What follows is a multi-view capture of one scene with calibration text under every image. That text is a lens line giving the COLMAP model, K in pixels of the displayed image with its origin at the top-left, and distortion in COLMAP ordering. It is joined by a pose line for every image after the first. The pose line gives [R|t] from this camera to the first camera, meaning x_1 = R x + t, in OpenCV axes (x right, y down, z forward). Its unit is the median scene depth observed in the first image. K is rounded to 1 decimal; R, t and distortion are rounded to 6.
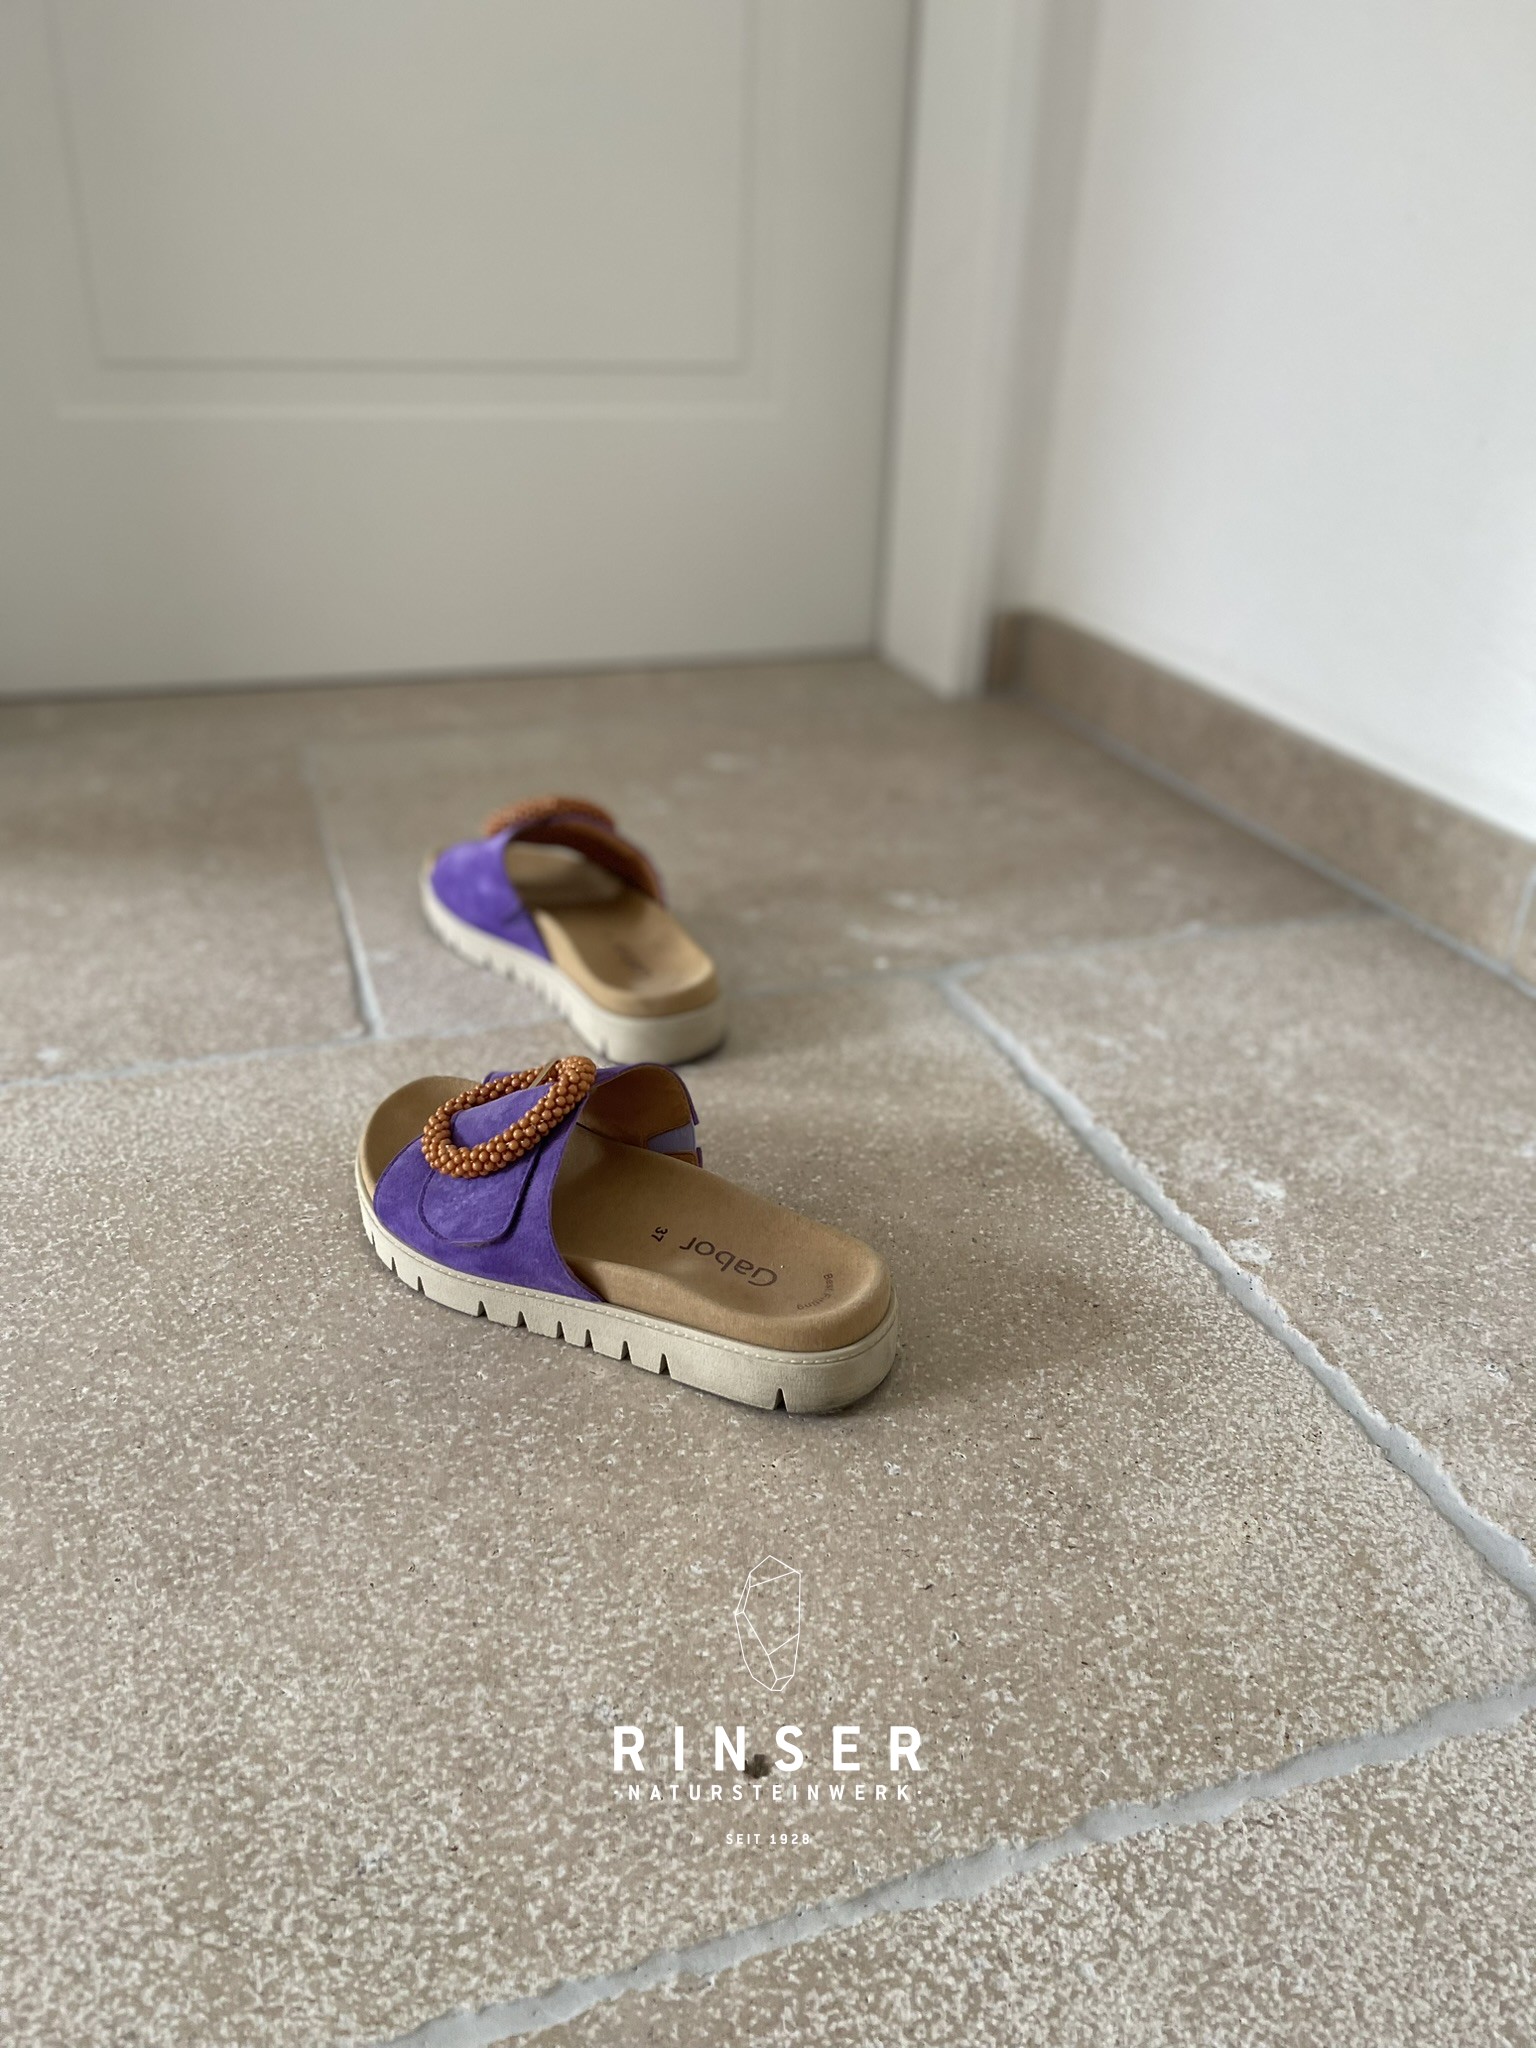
lens RADIAL K [[1567.7, 0, 758.3], [0, 1567.7, 1018.6], [0, 0, 1]] dist [0.047041, -0.049482]
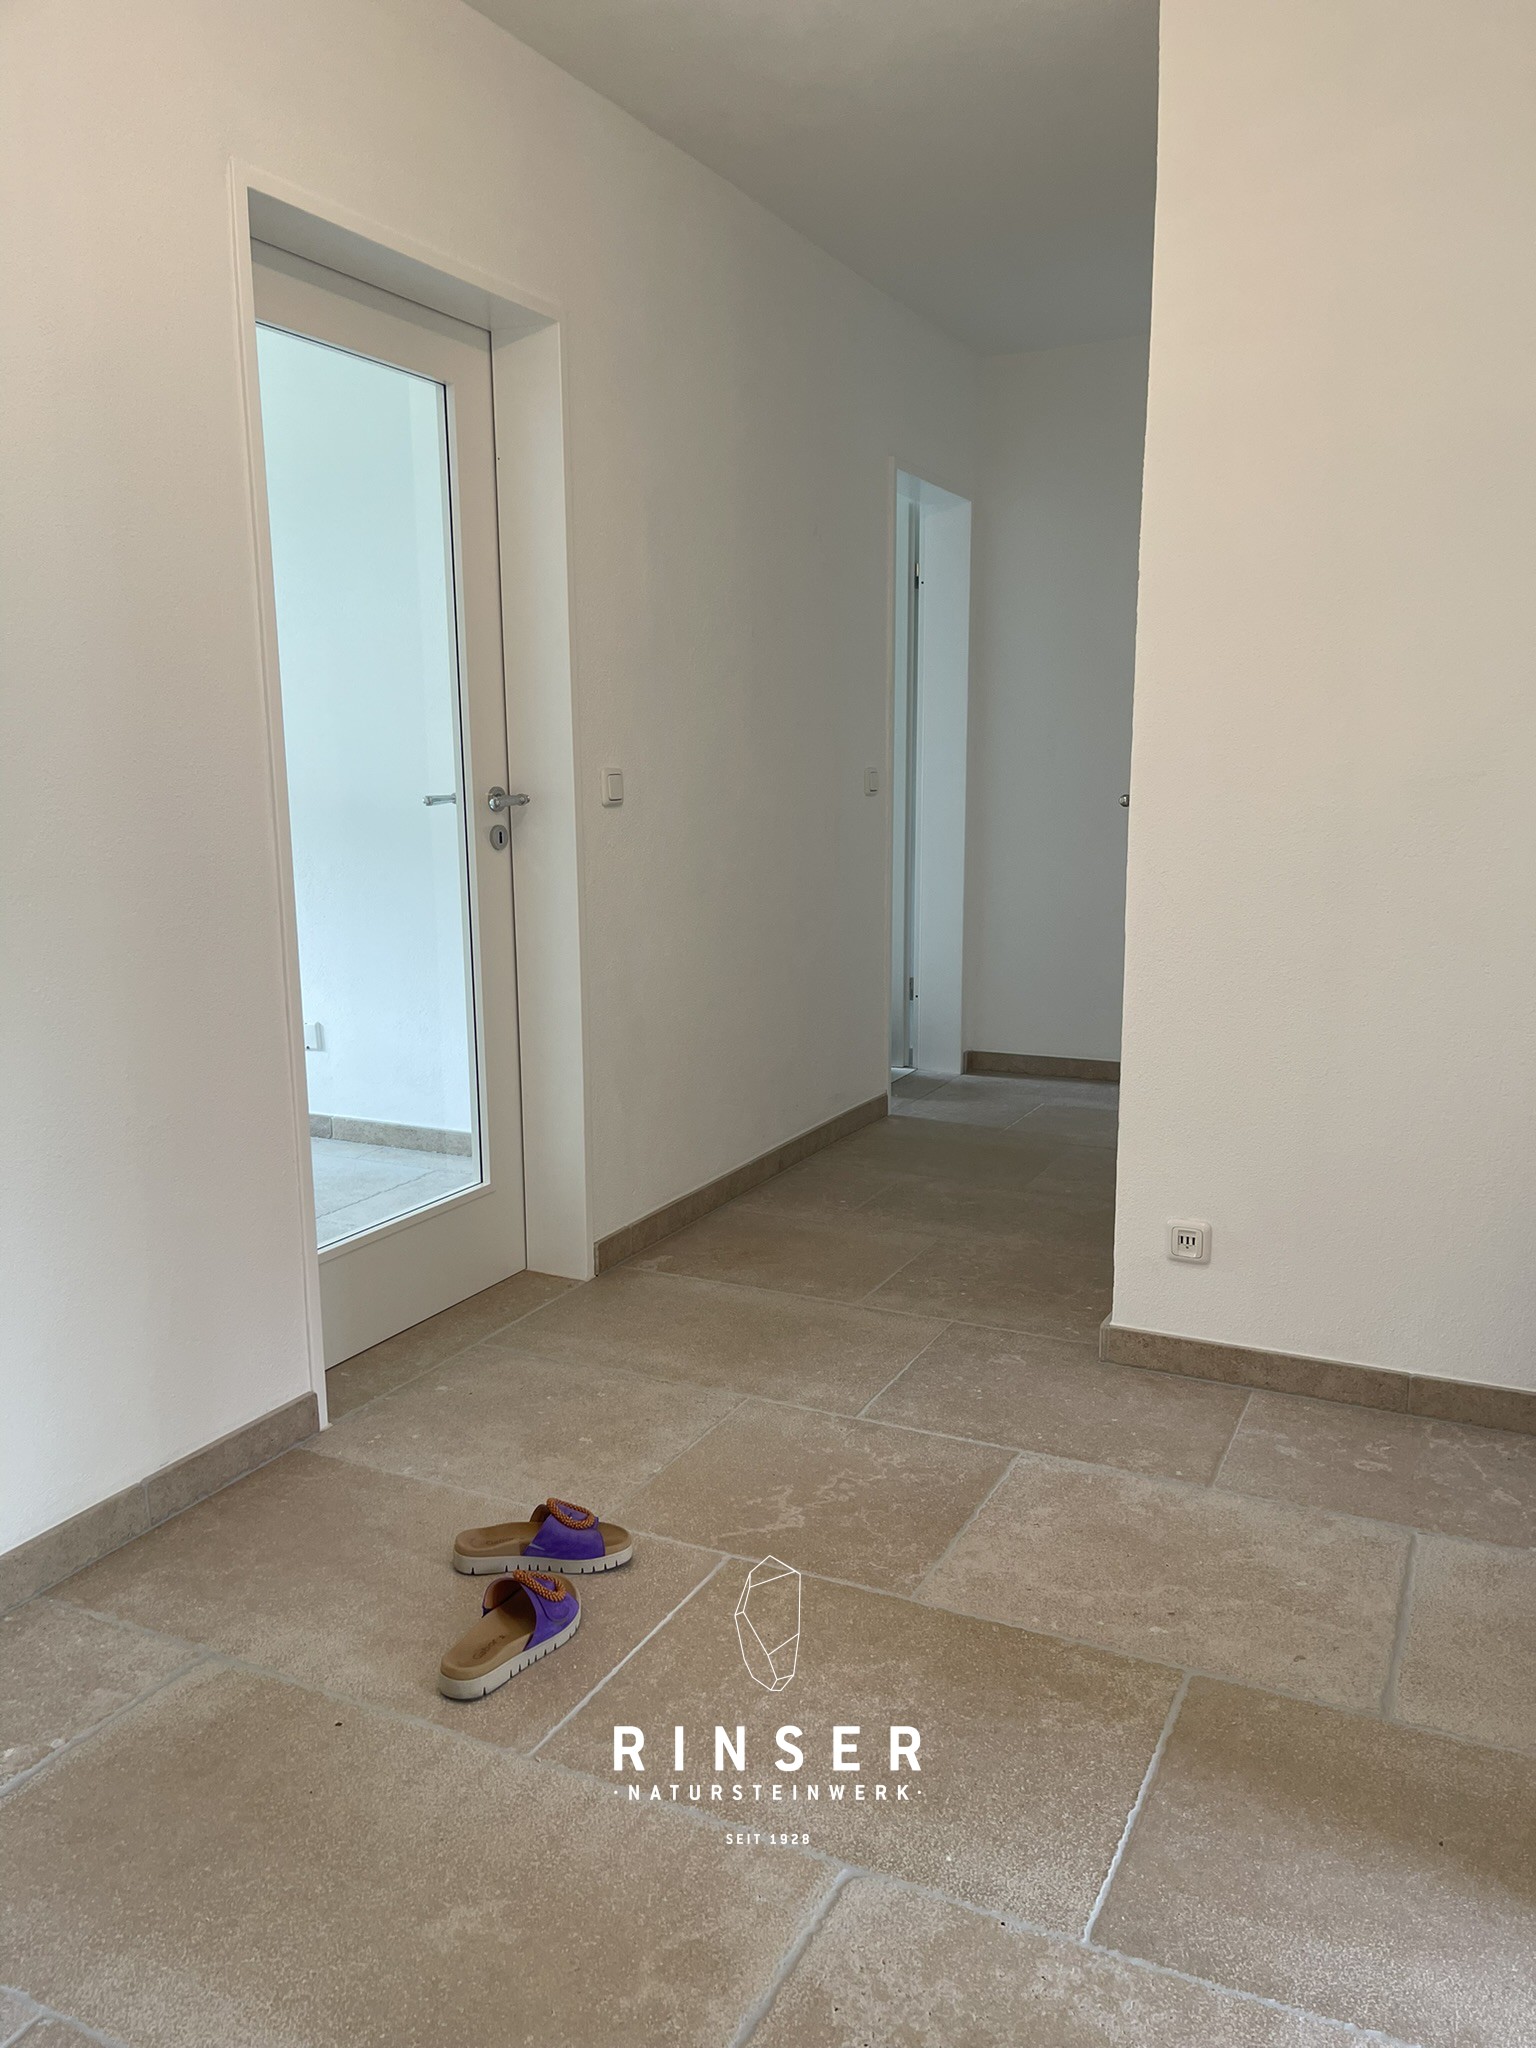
lens RADIAL K [[1548.9, 0, 769.0], [0, 1548.9, 1037.3], [0, 0, 1]] dist [0.065957, -0.088403]
pose [[-0.713055, -0.147465, 0.685424, -2.221989], [0.312381, 0.808406, 0.498897, -1.787979], [-0.627671, 0.569854, -0.530372, 0.925693]]
